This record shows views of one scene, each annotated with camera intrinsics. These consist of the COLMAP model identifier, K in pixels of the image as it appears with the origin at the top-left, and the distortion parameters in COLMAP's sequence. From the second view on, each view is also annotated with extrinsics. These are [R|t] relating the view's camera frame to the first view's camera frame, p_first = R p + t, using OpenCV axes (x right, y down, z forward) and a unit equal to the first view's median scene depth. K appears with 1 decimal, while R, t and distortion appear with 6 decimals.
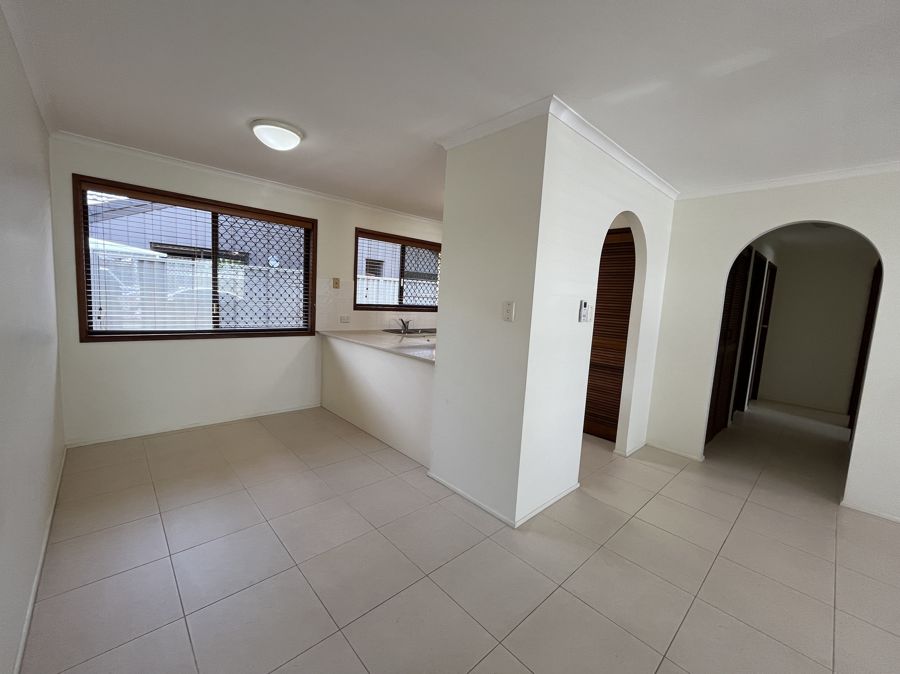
lens RADIAL K [[367.0, 0, 449.1], [0, 367.0, 337.1], [0, 0, 1]] dist [-0.003148, 0.000061]
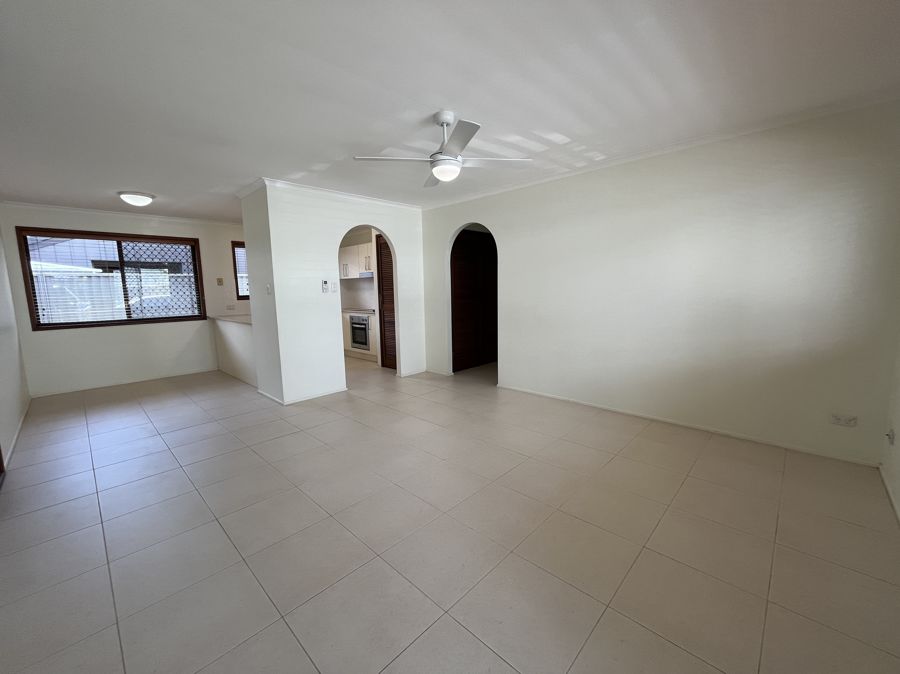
lens RADIAL K [[367.0, 0, 451.0], [0, 367.0, 336.4], [0, 0, 1]] dist [-0.003148, 0.000061]
pose [[0.995563, -0.083621, 0.043146, 0.658556], [0.082589, 0.996266, 0.025161, 0.132485], [-0.045089, -0.021486, 0.998752, -0.602514]]
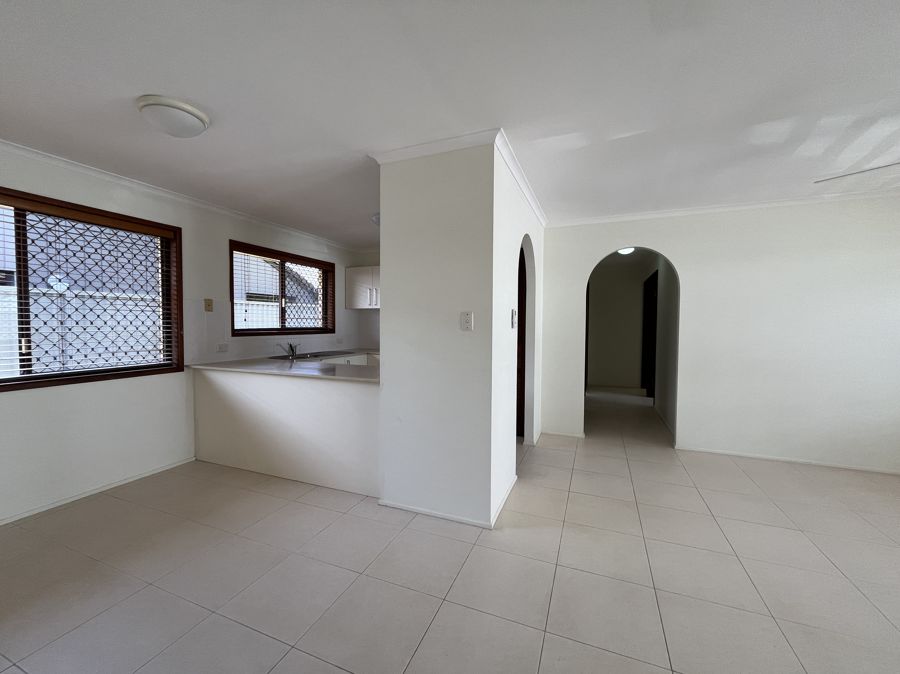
lens RADIAL K [[367.0, 0, 447.8], [0, 367.0, 337.4], [0, 0, 1]] dist [-0.003148, 0.000061]
pose [[0.906248, -0.068965, 0.417083, -0.222451], [0.092055, 0.995122, -0.035473, 0.005087], [-0.412602, 0.070542, 0.908176, 0.048220]]
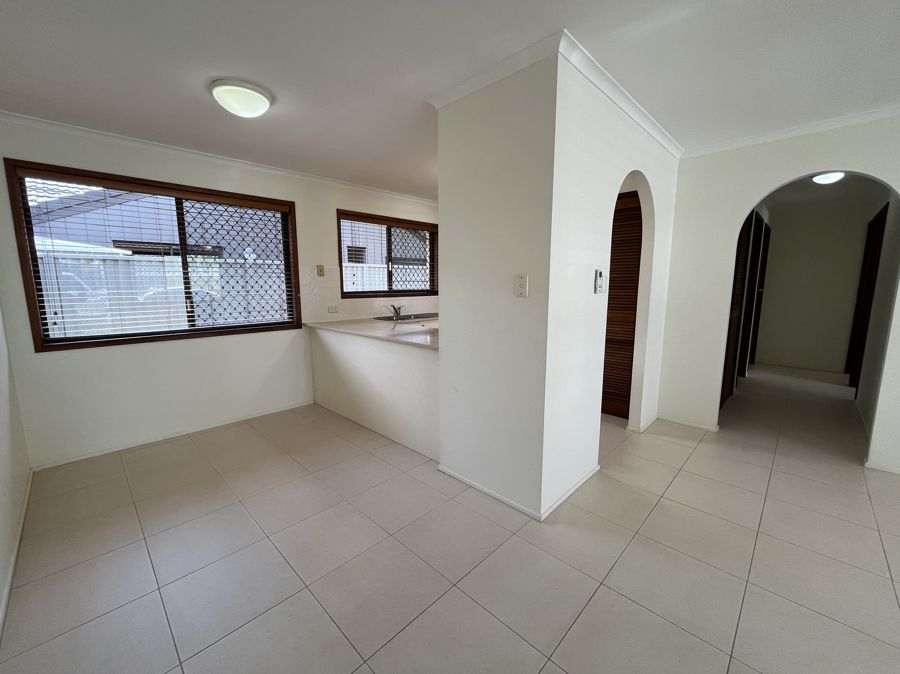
lens RADIAL K [[367.0, 0, 449.0], [0, 367.0, 336.7], [0, 0, 1]] dist [-0.003148, 0.000061]
pose [[0.997188, -0.065538, 0.036347, -0.037269], [0.064074, 0.997140, 0.040087, 0.004443], [-0.038870, -0.037645, 0.998535, 0.071584]]
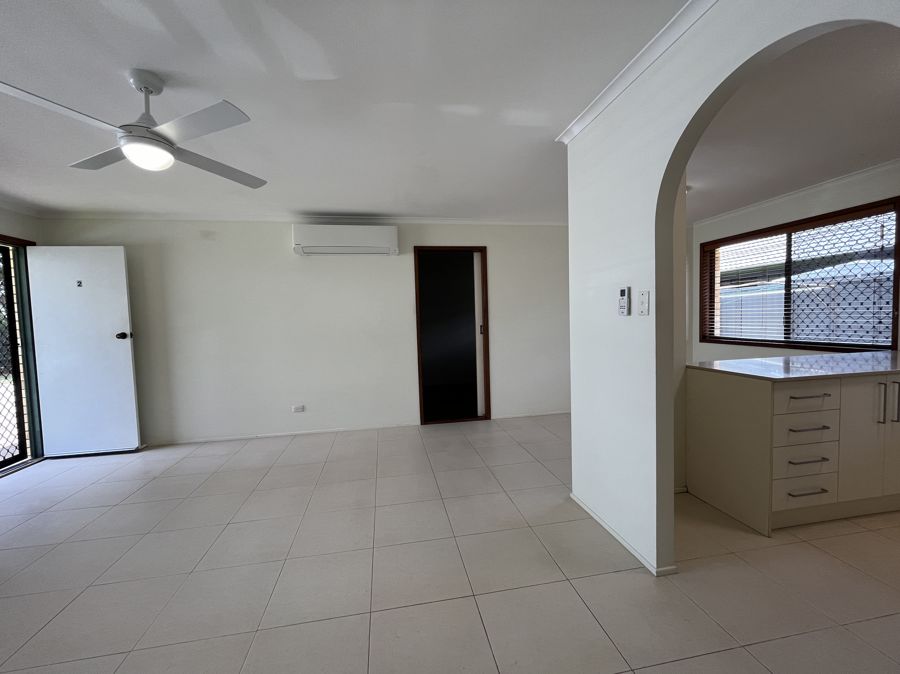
lens RADIAL K [[367.0, 0, 435.6], [0, 367.0, 337.0], [0, 0, 1]] dist [-0.003148, 0.000061]
pose [[-0.583851, 0.009635, -0.811804, 0.934812], [-0.082919, 0.993993, 0.071433, -0.024493], [0.807615, 0.109020, -0.579545, 0.879724]]
